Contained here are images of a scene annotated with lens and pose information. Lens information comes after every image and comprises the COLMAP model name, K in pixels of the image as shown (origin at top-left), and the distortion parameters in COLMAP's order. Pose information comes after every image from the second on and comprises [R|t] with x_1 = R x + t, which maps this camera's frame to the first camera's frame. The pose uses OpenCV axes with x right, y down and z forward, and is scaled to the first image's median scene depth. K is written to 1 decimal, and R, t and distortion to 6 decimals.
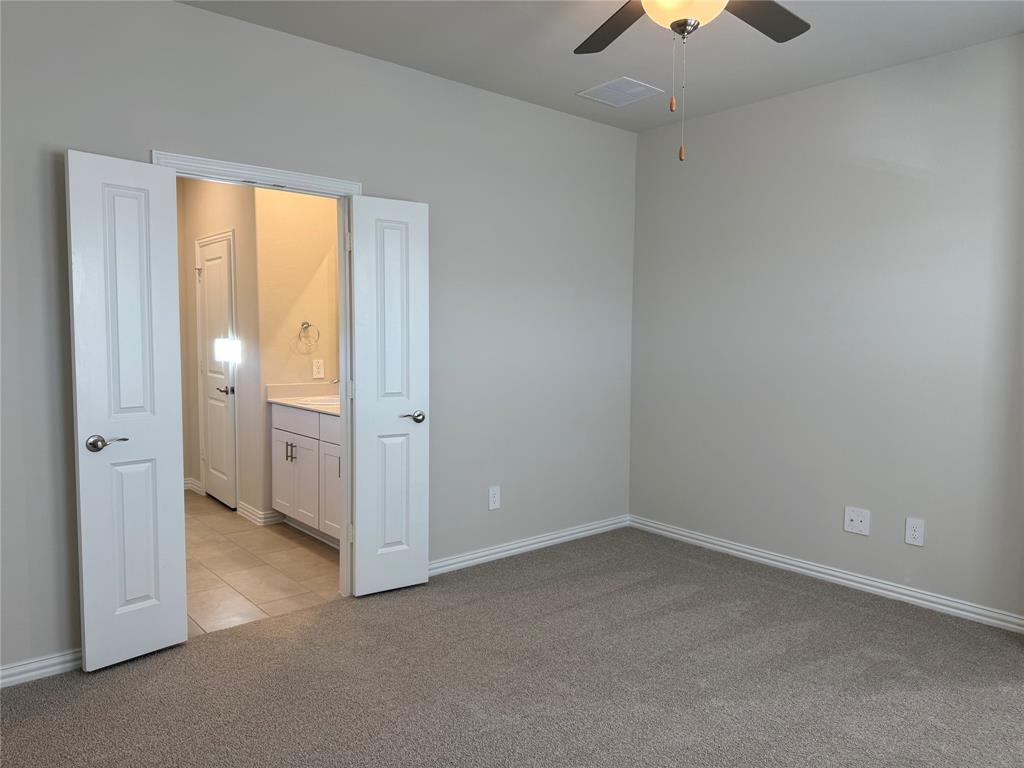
lens RADIAL K [[709.3, 0, 503.7], [0, 709.3, 384.8], [0, 0, 1]] dist [0.084264, -0.123086]
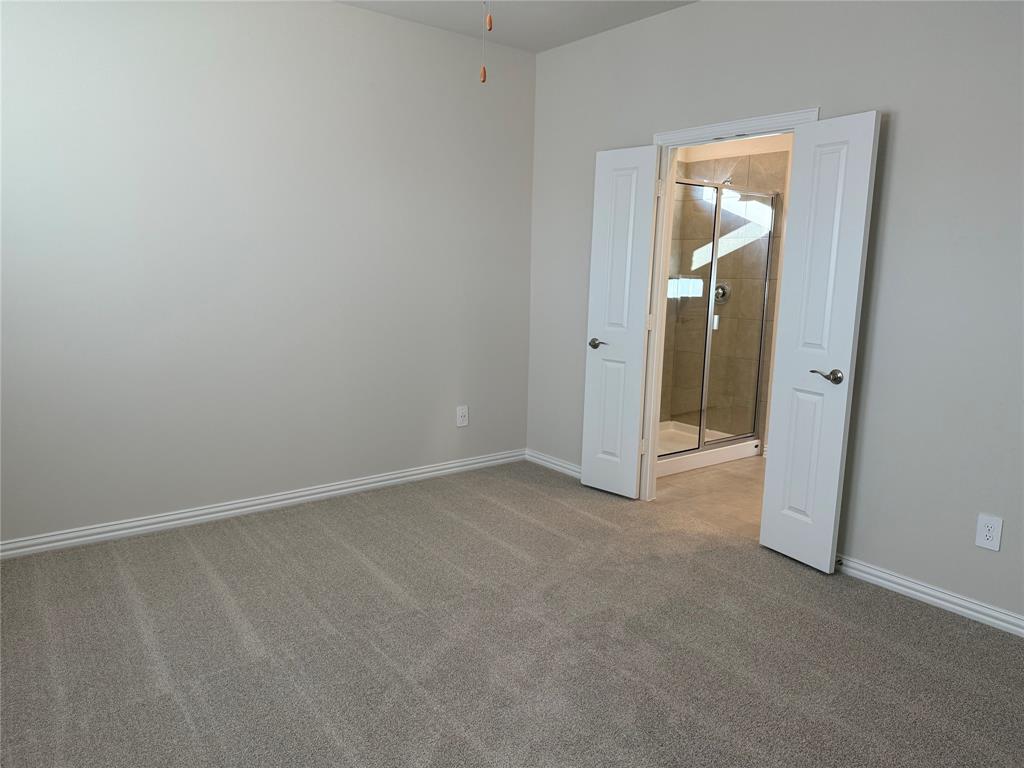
lens RADIAL K [[709.3, 0, 503.7], [0, 709.3, 384.8], [0, 0, 1]] dist [0.084264, -0.123086]
pose [[-0.029907, 0.153621, -0.987677, 0.746879], [-0.105108, 0.982157, 0.155946, -0.037310], [0.994011, 0.108477, -0.013227, 0.636394]]
